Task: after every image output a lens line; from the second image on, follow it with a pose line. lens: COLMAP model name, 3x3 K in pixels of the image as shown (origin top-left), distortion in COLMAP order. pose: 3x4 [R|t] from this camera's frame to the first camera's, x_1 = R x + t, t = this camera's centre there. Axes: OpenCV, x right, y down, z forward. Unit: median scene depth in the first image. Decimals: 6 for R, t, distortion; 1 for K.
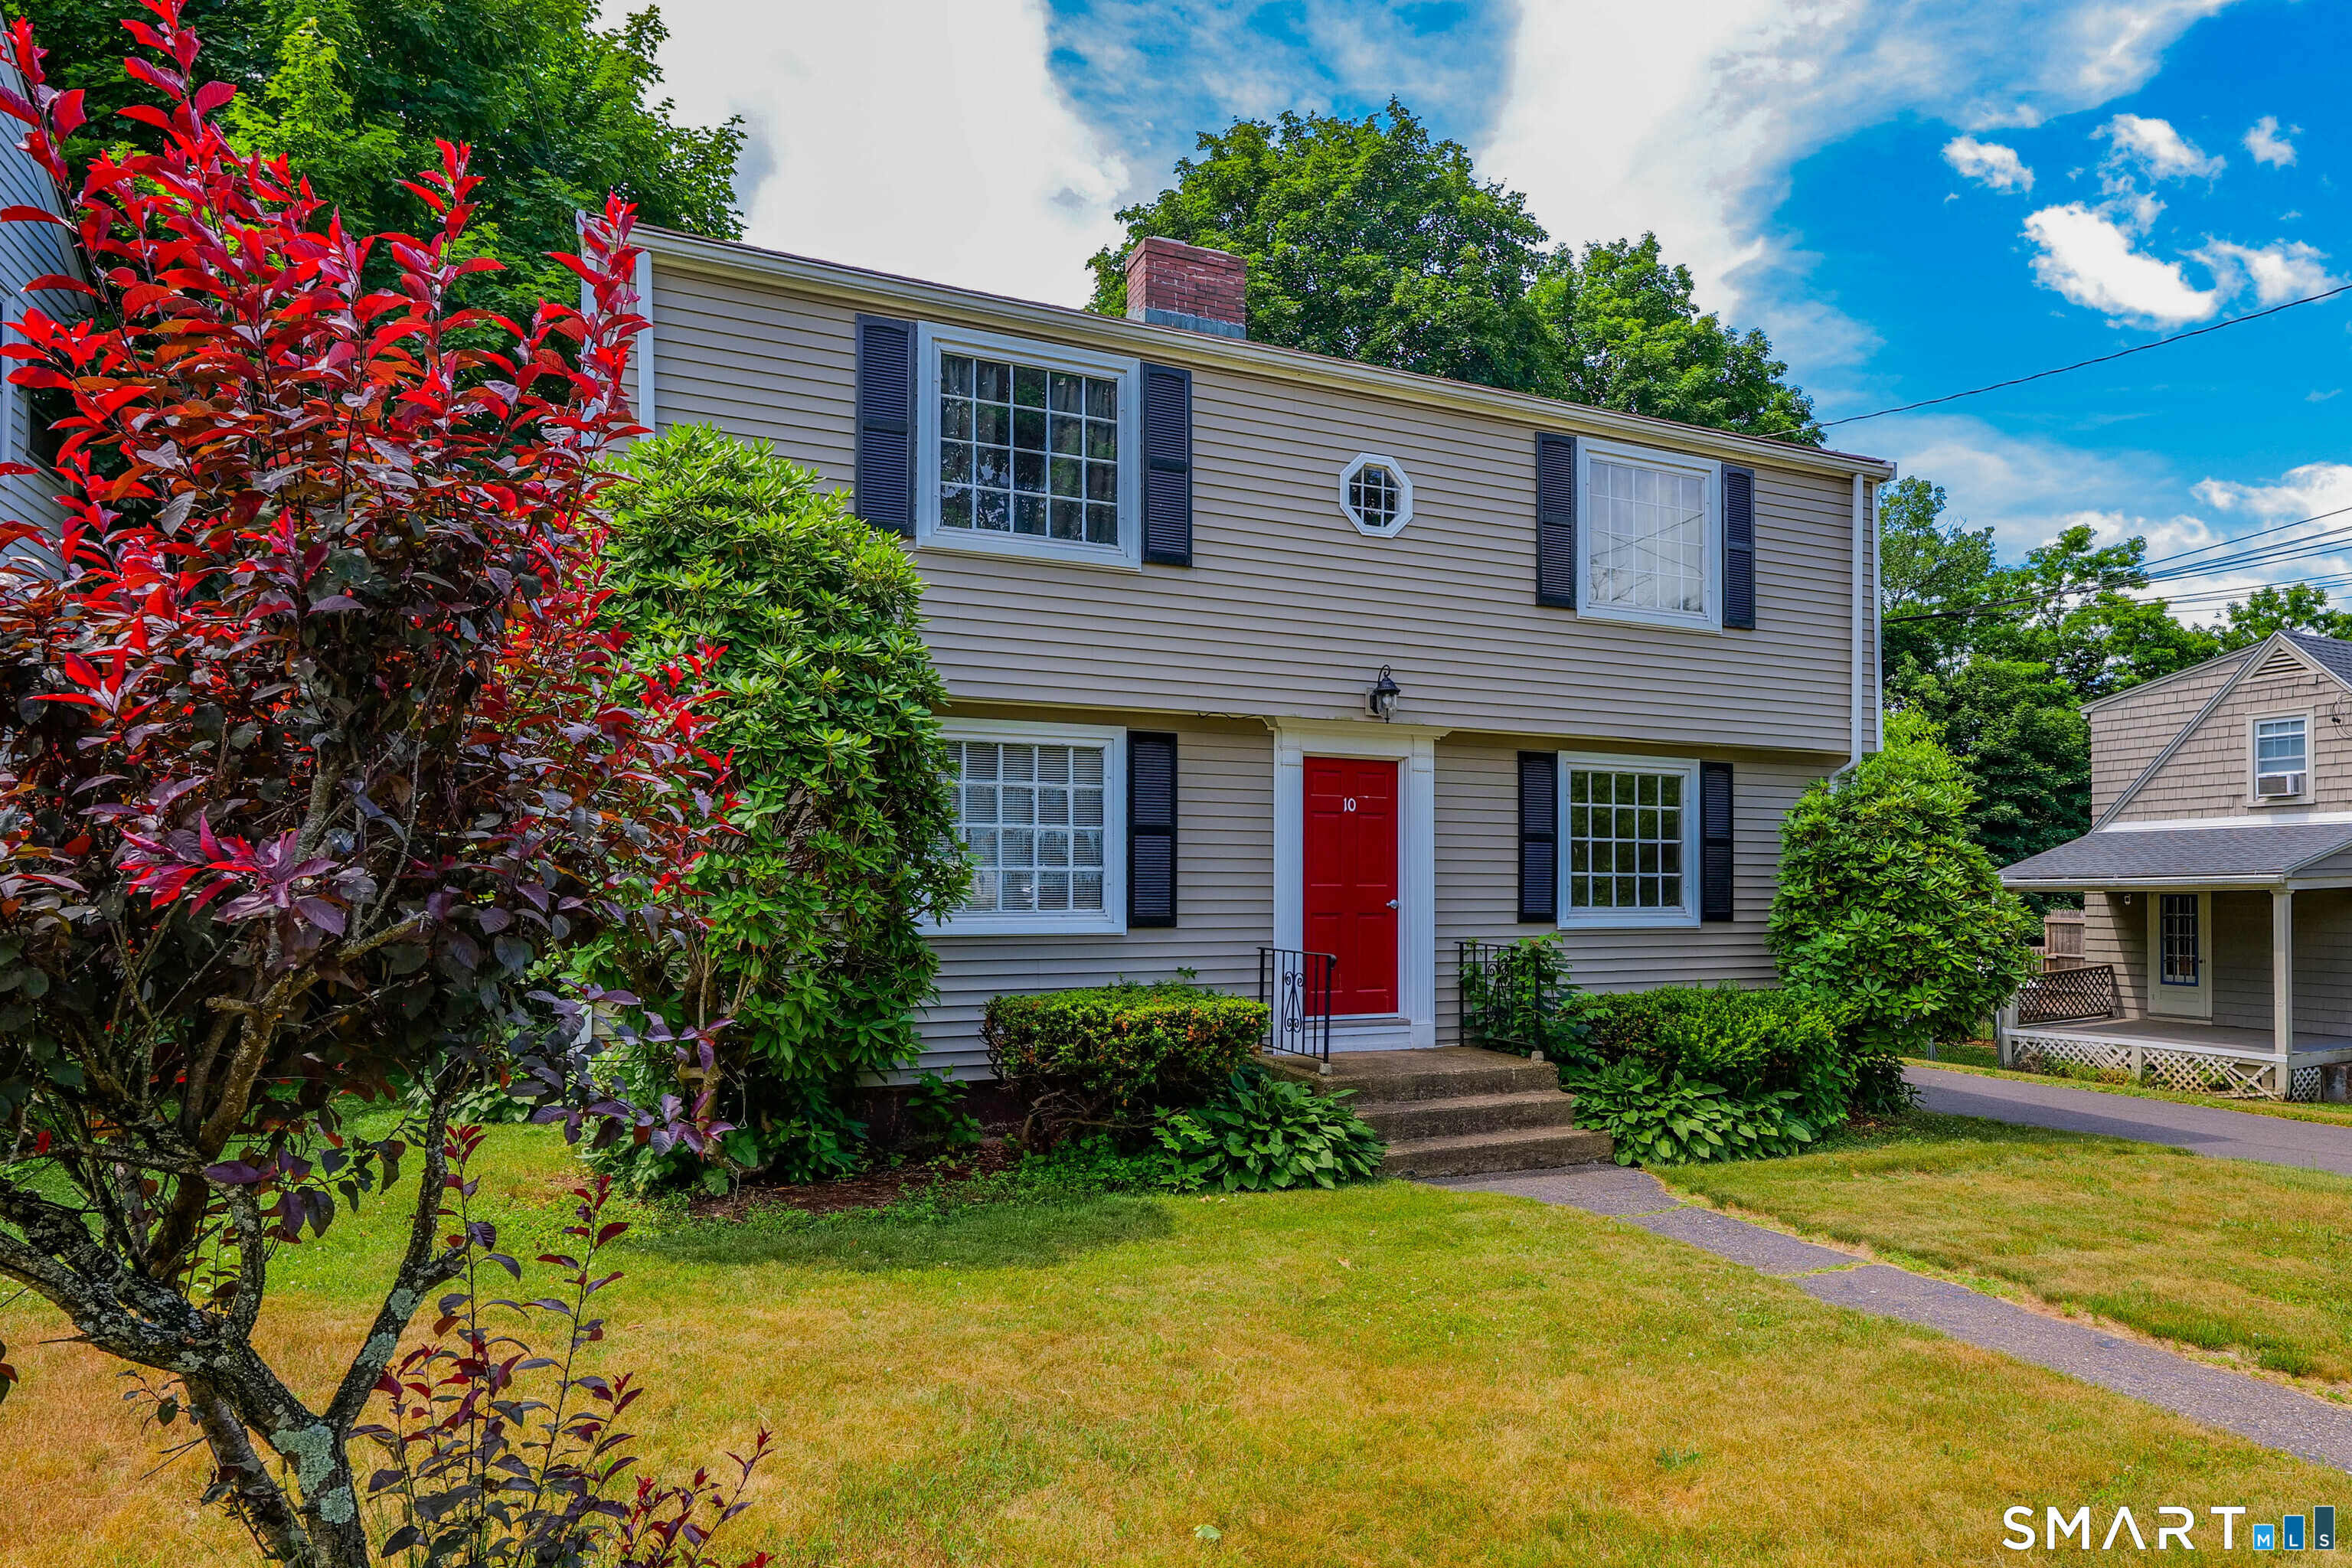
lens RADIAL K [[1201.9, 0, 1058.5], [0, 1201.9, 856.0], [0, 0, 1]] dist [0.002198, 0.001806]
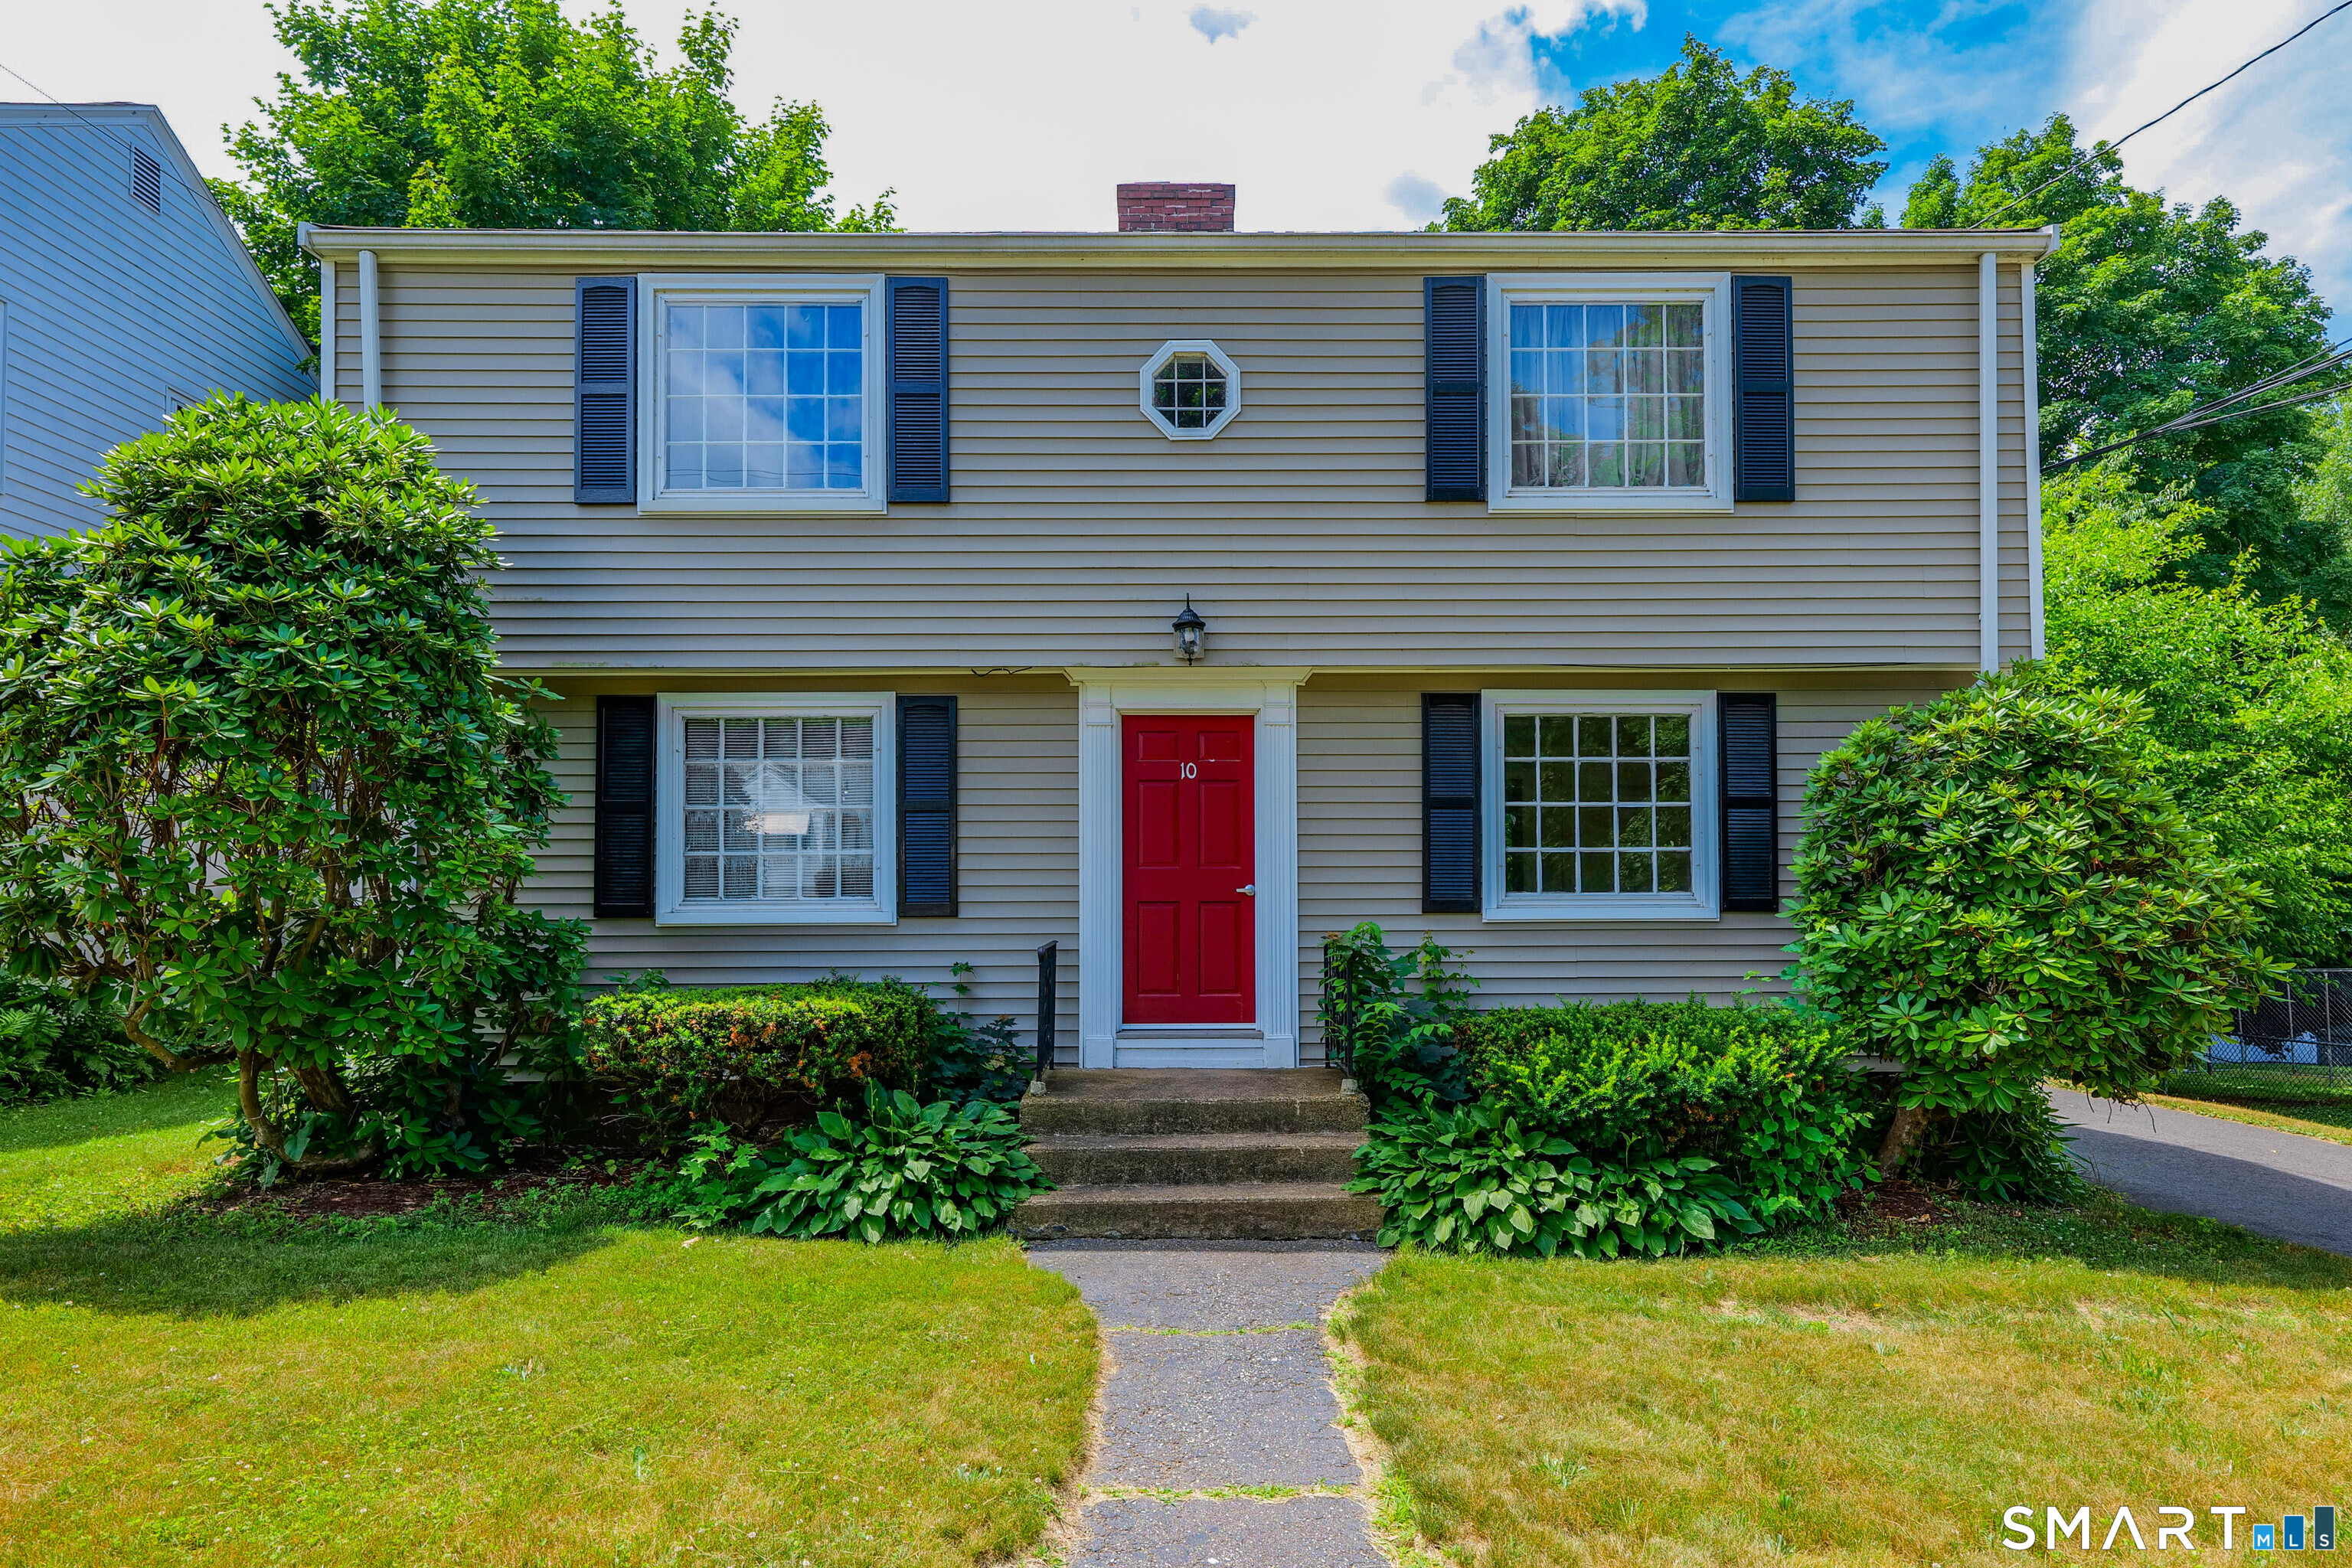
lens RADIAL K [[1036.8, 0, 1175.1], [0, 1036.8, 876.2], [0, 0, 1]] dist [0.003397, -0.000343]
pose [[0.939549, -0.015346, -0.342069, 0.489086], [0.014549, 0.999882, -0.004897, 0.034416], [0.342104, -0.000375, 0.939662, 0.330703]]
